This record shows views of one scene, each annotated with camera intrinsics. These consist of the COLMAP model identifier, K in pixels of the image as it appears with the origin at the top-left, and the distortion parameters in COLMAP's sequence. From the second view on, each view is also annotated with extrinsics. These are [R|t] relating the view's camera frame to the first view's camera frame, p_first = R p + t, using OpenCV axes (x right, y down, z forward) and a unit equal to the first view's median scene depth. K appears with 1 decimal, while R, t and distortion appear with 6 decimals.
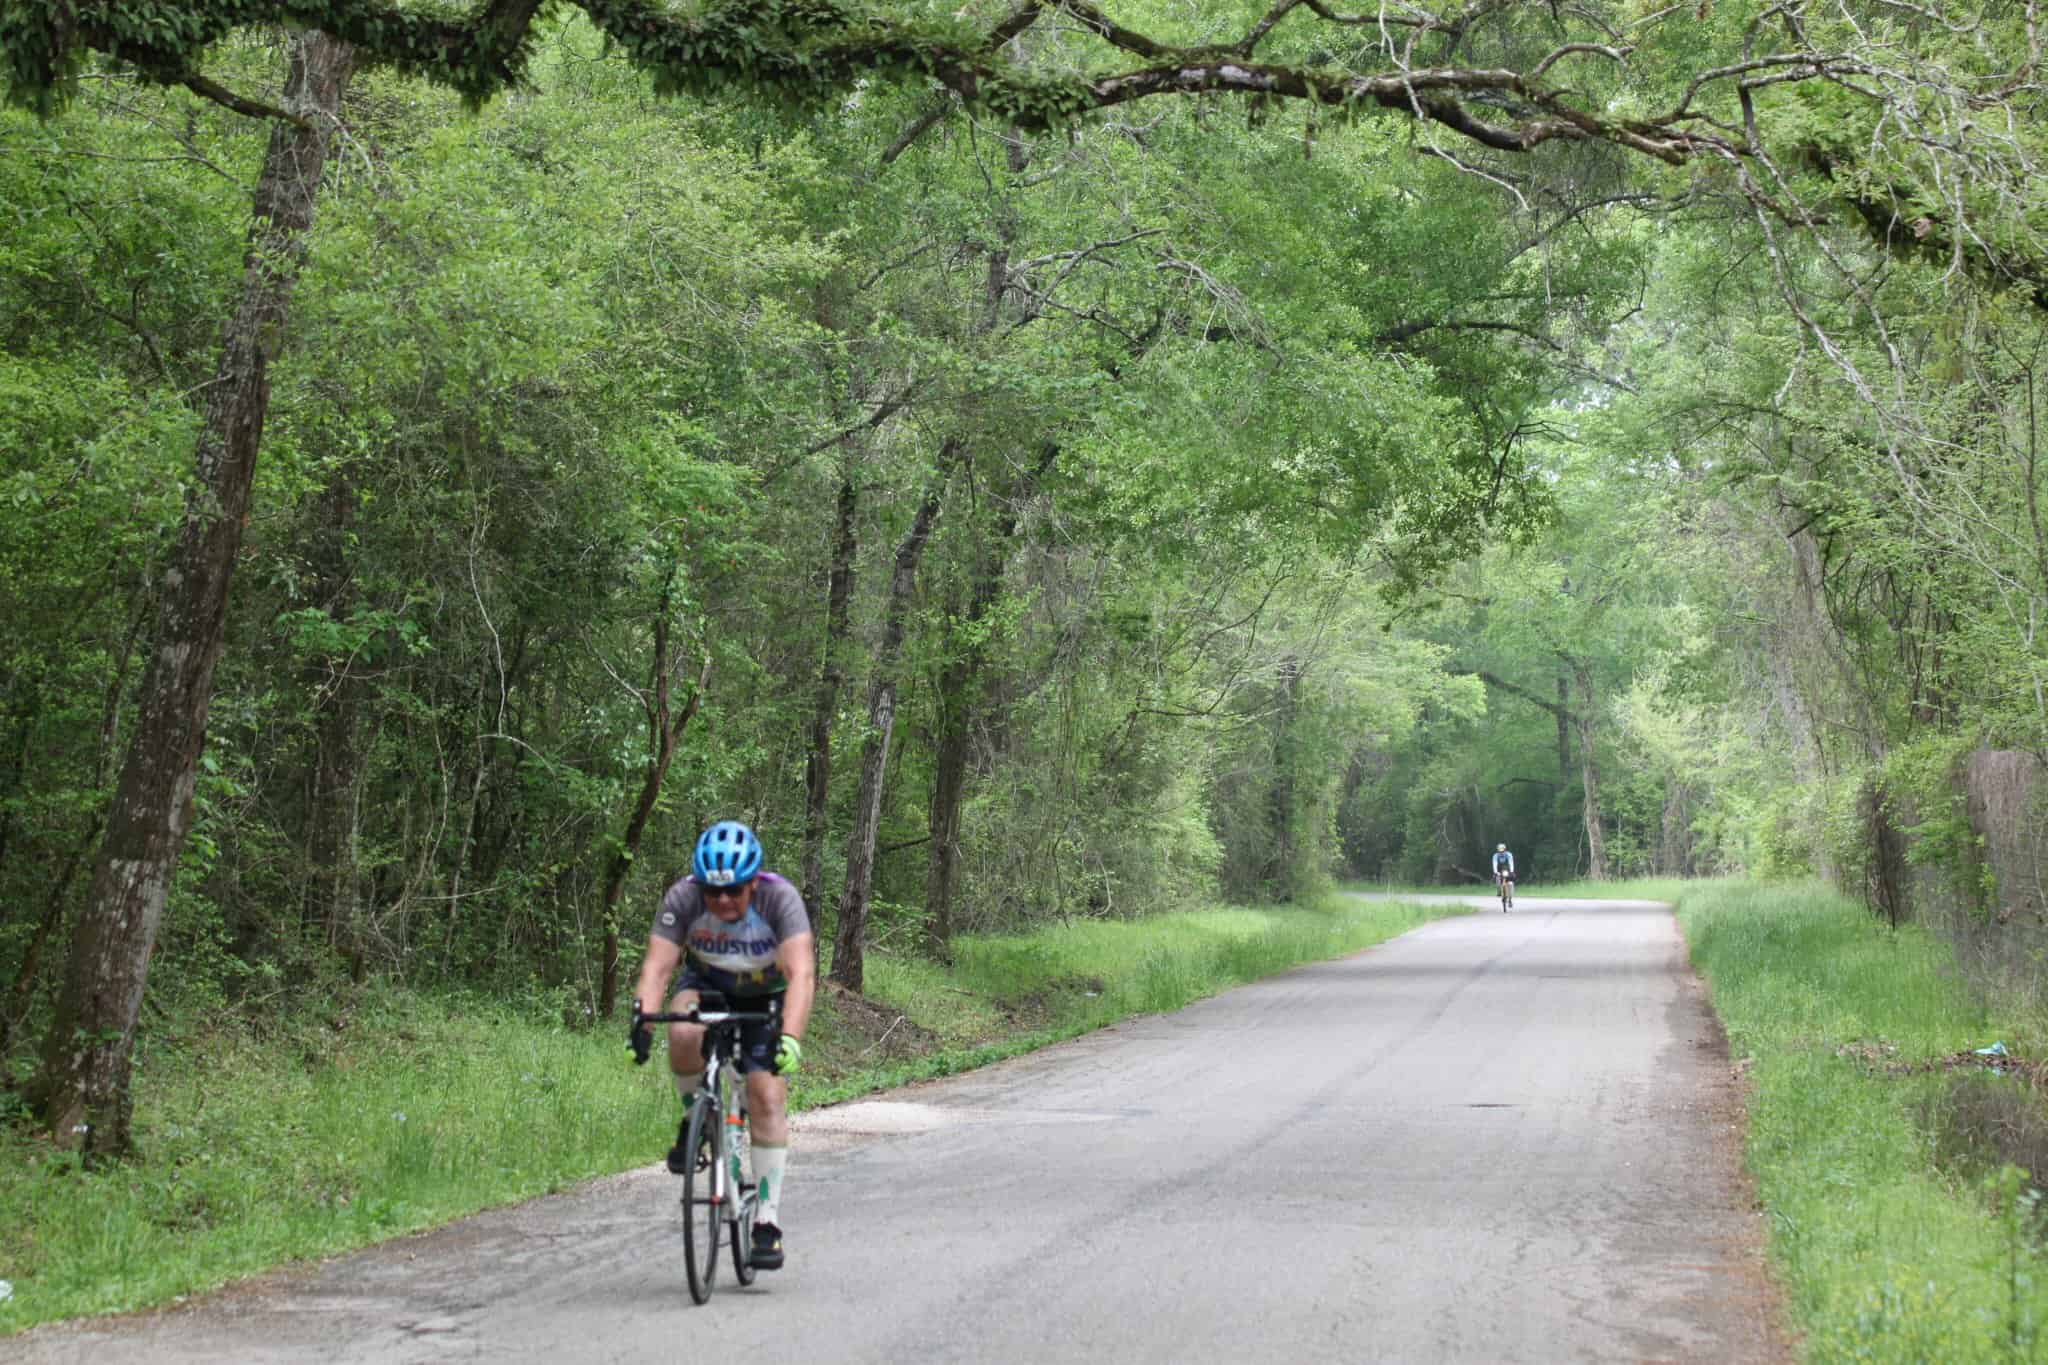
lens RADIAL K [[6751.9, 0, 1021.5], [0, 6751.9, 626.6], [0, 0, 1]] dist [-0.381052, 0.336078]
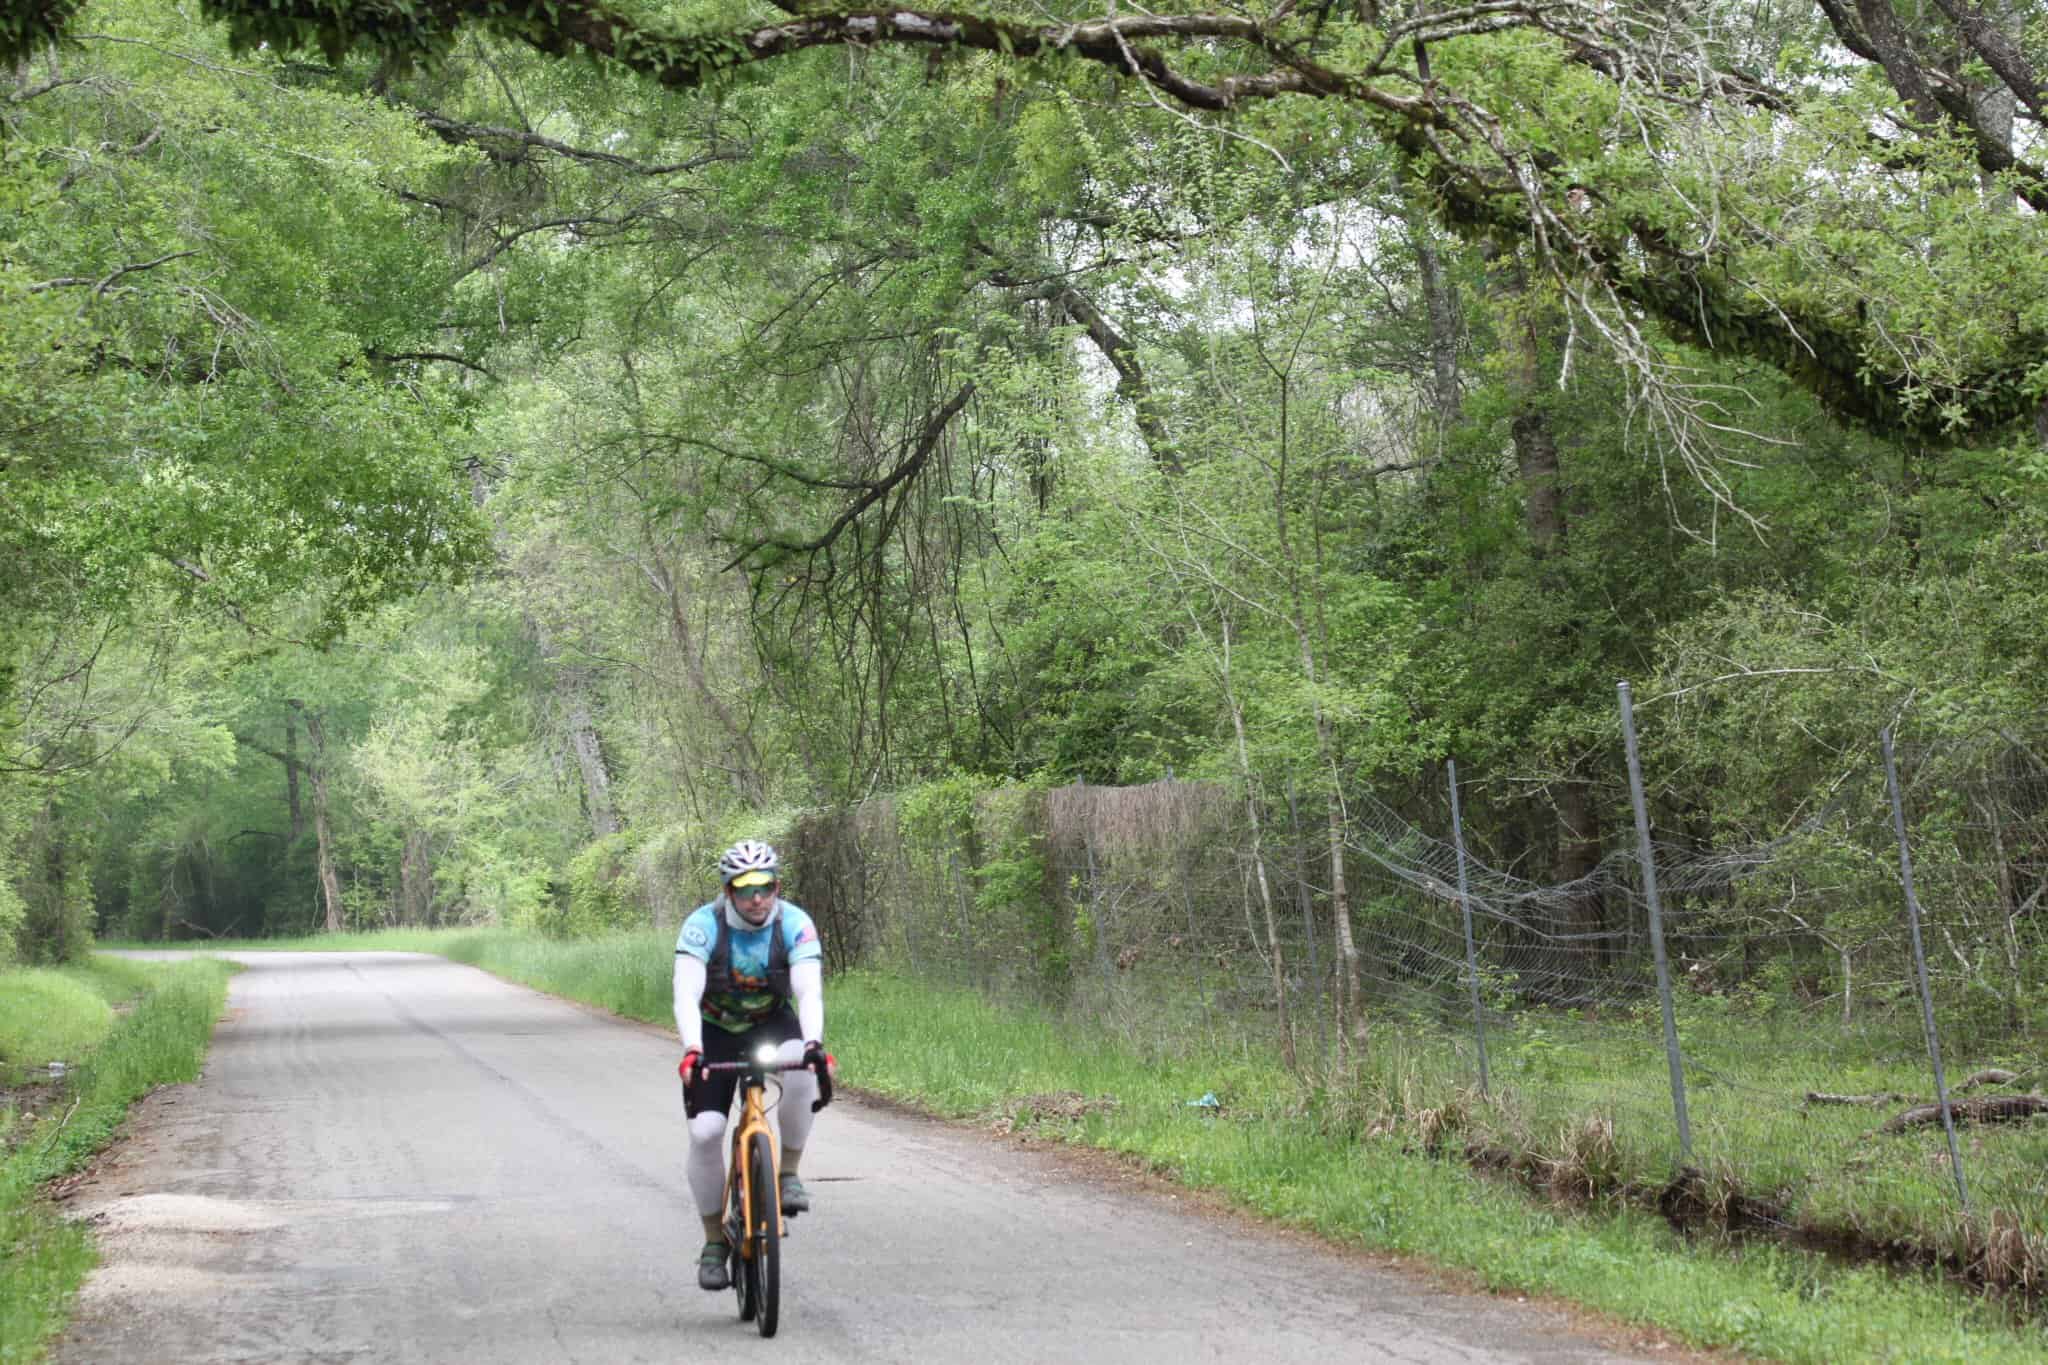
lens RADIAL K [[6751.9, 0, 1021.5], [0, 6751.9, 626.6], [0, 0, 1]] dist [-0.381052, 0.336078]
pose [[0.978632, -0.017144, 0.204902, -0.078428], [0.018648, 0.999811, -0.005407, 0.000954], [-0.204771, 0.009113, 0.978767, 0.081043]]
